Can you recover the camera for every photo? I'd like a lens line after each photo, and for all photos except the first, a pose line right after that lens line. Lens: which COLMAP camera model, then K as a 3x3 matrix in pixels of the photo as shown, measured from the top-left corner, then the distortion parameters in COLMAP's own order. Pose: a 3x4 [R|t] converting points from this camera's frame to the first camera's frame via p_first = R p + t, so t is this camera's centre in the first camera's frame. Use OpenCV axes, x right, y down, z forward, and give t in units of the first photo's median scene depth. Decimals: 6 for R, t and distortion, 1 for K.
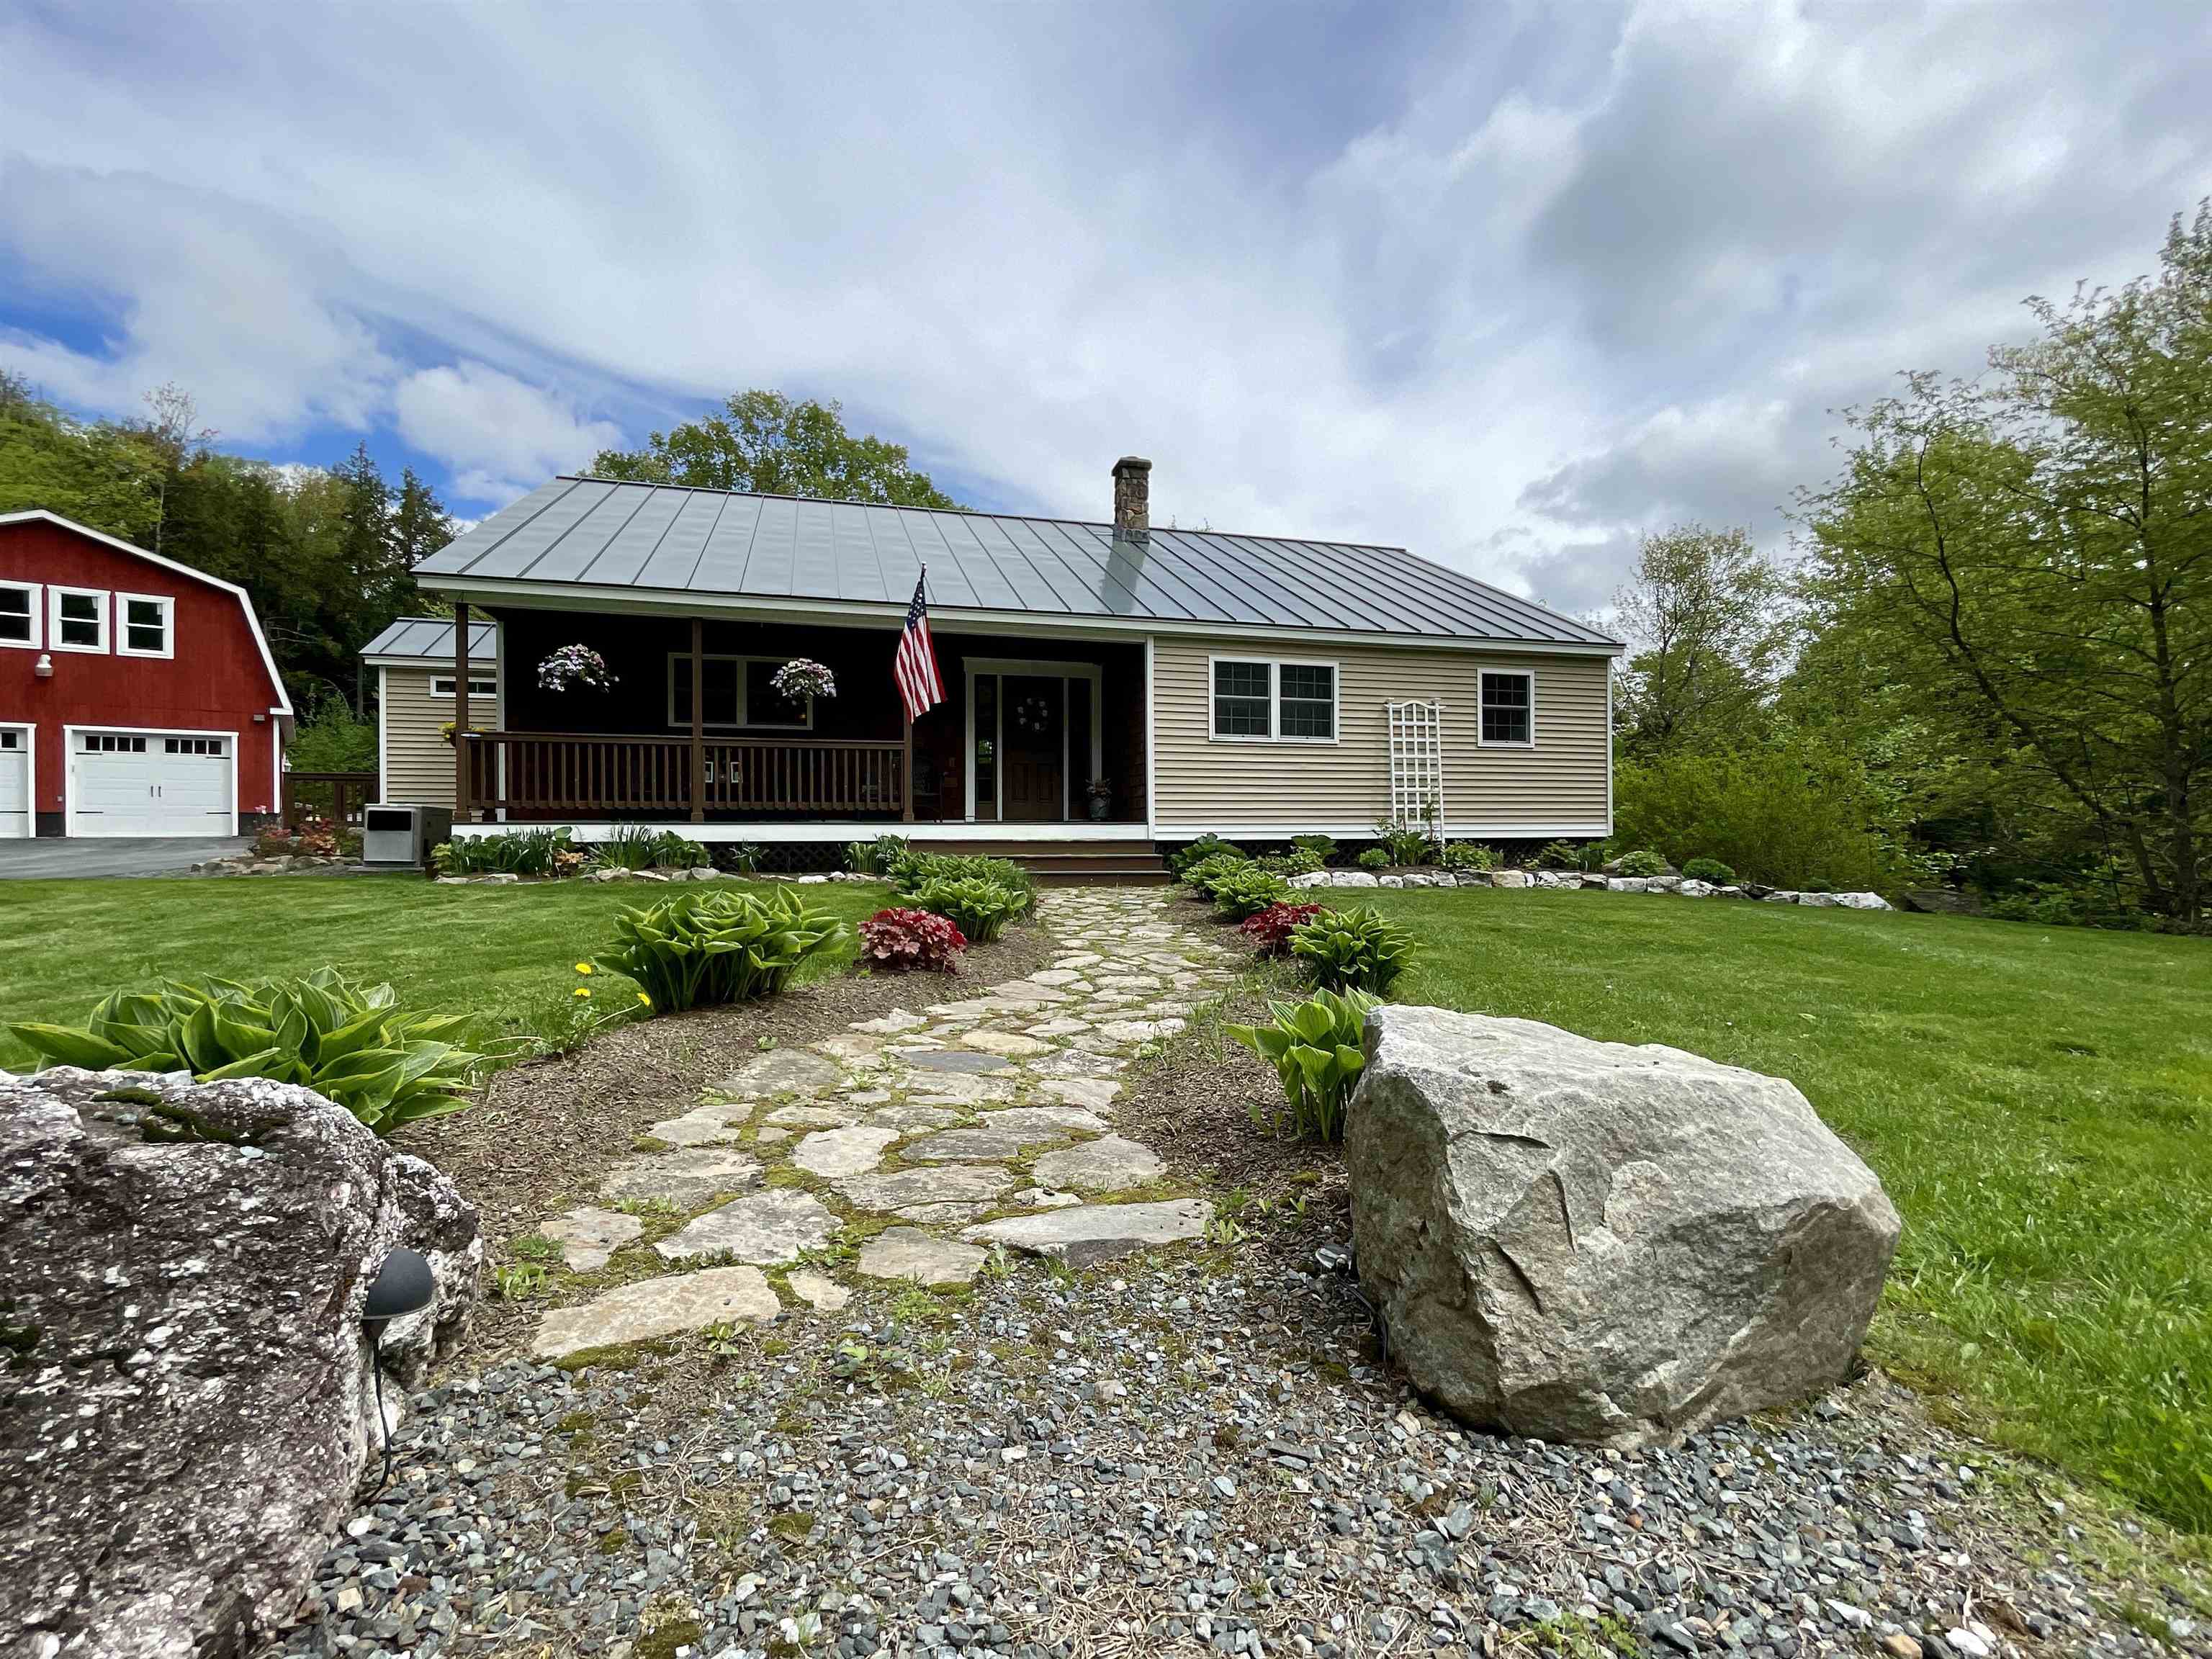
lens RADIAL K [[973.3, 0, 1106.0], [0, 973.3, 829.5], [0, 0, 1]] dist [0.001548, 0.000207]
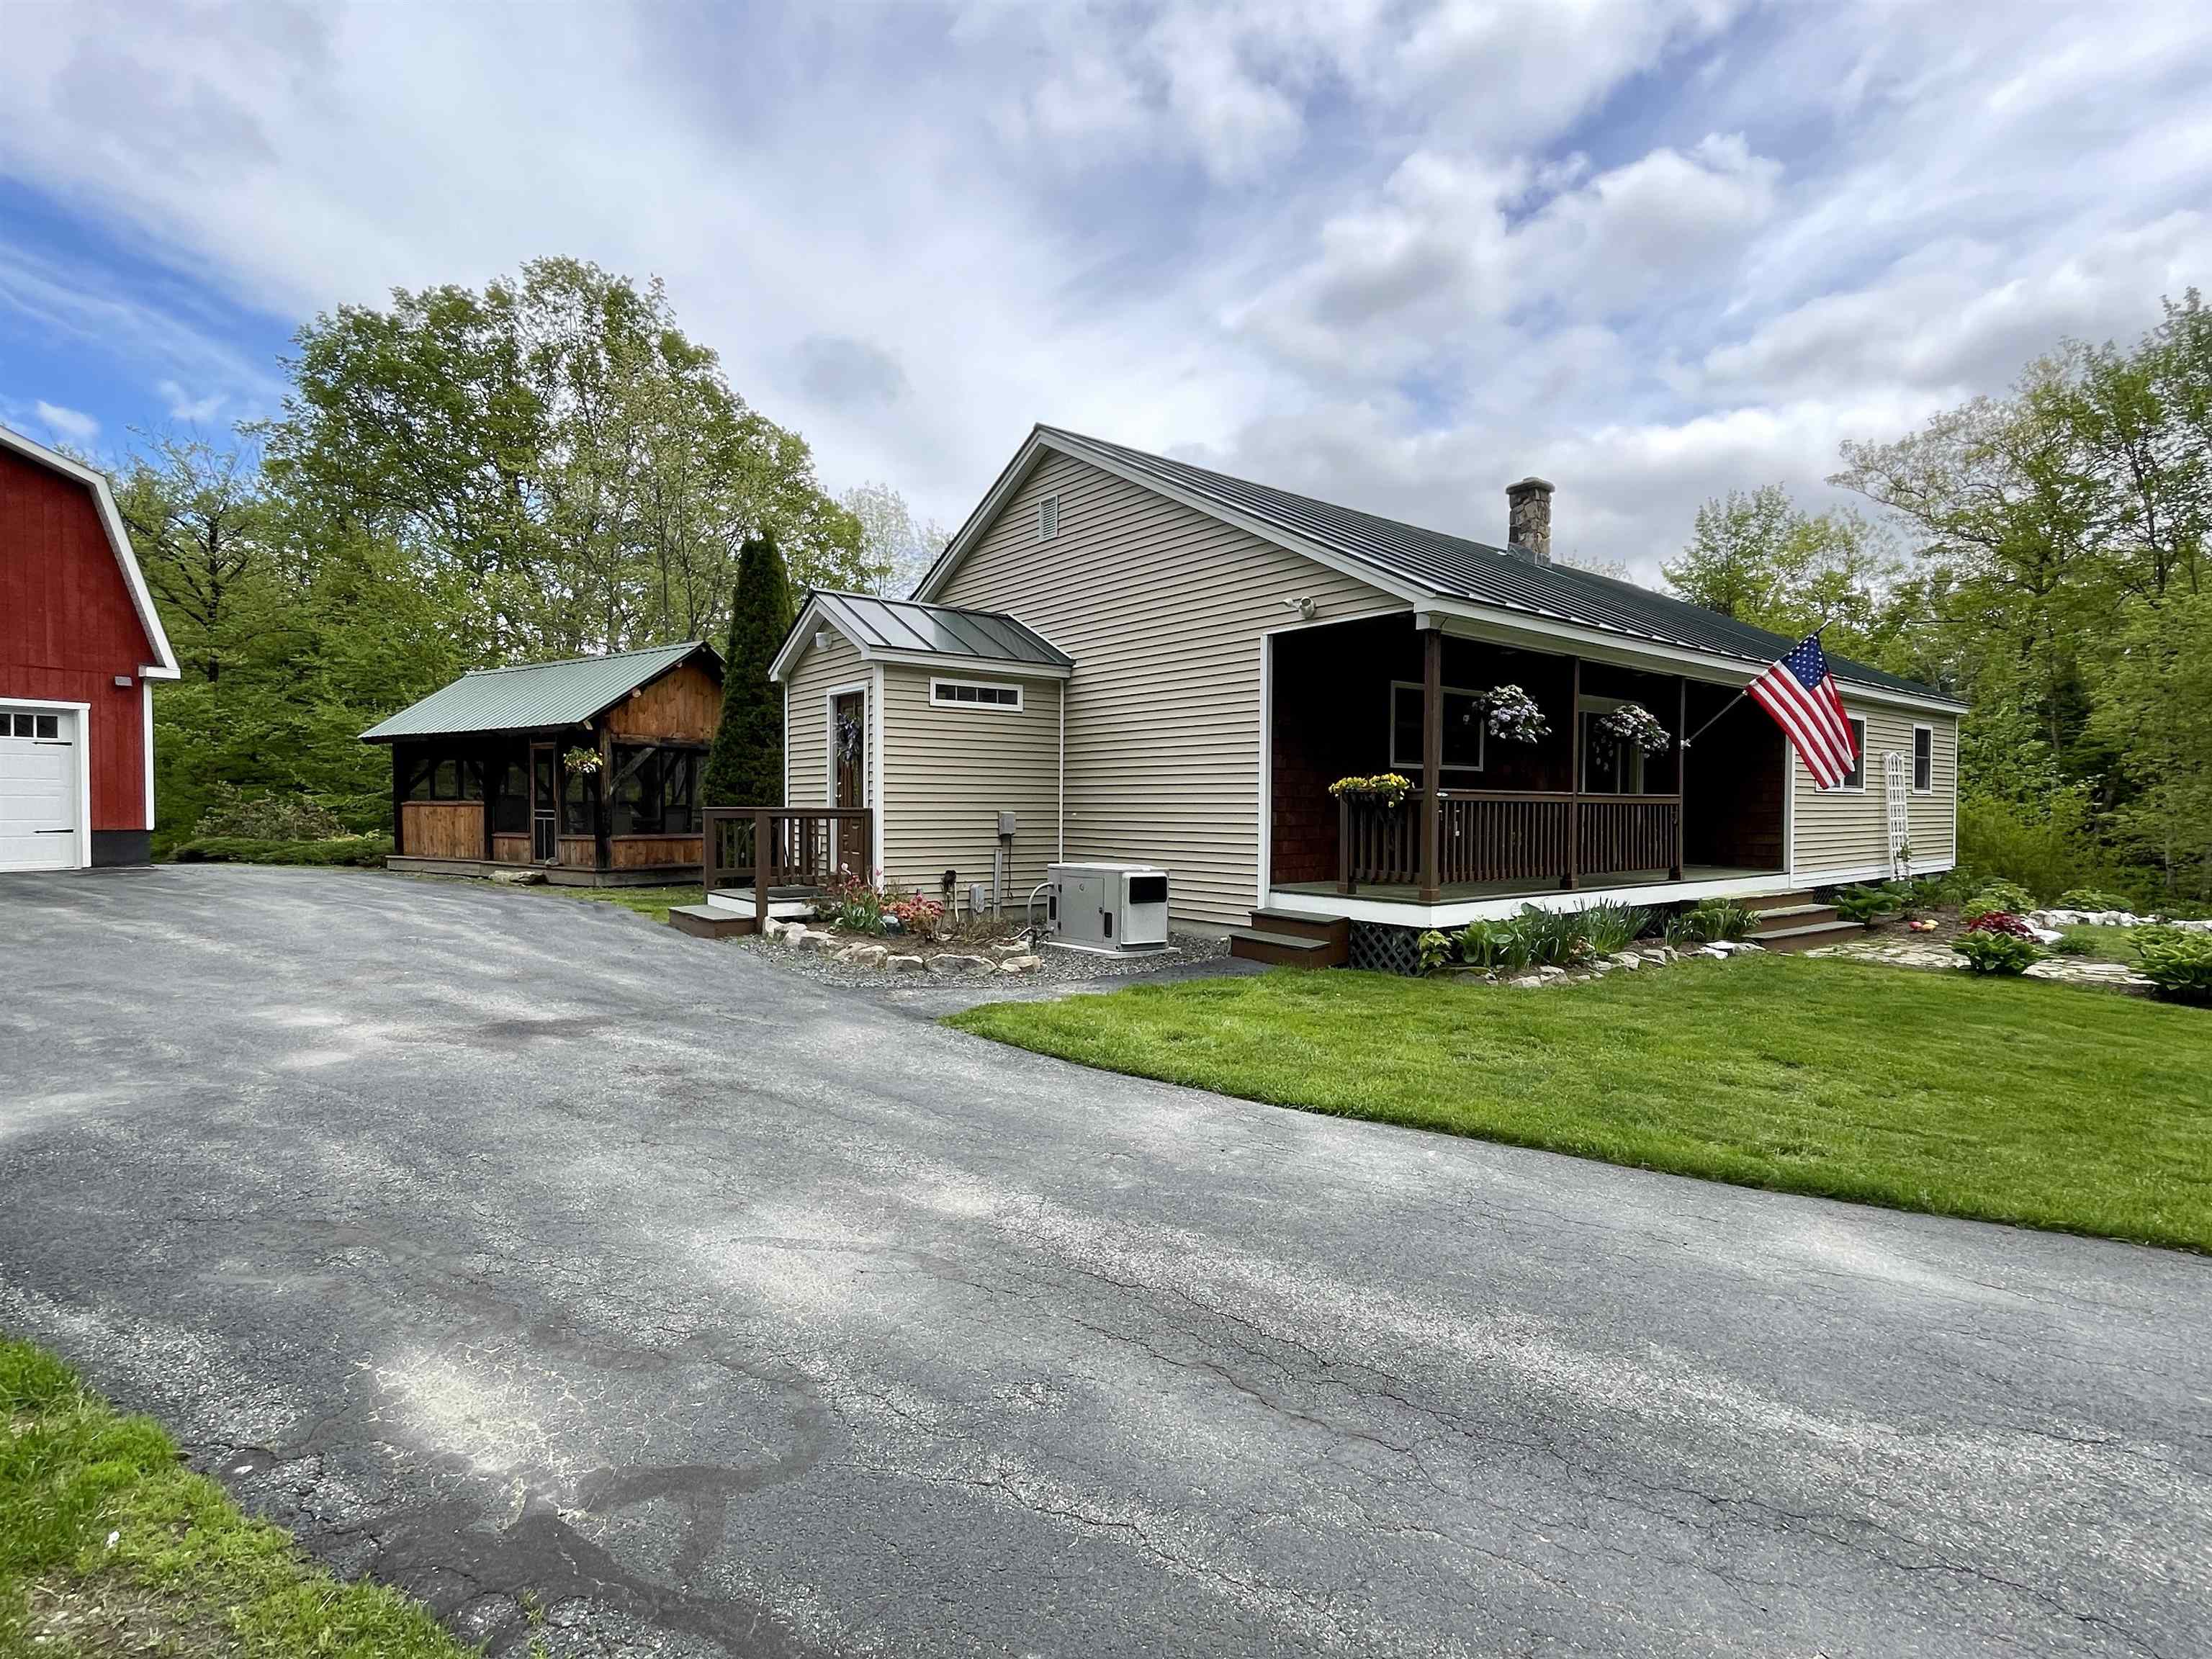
lens RADIAL K [[1071.0, 0, 1106.0], [0, 1071.0, 829.5], [0, 0, 1]] dist [-0.003088, -0.000505]
pose [[0.930474, -0.002009, 0.366352, -0.755923], [-0.005621, 0.999789, 0.019760, -0.050183], [-0.366314, -0.020445, 0.930266, 0.157483]]
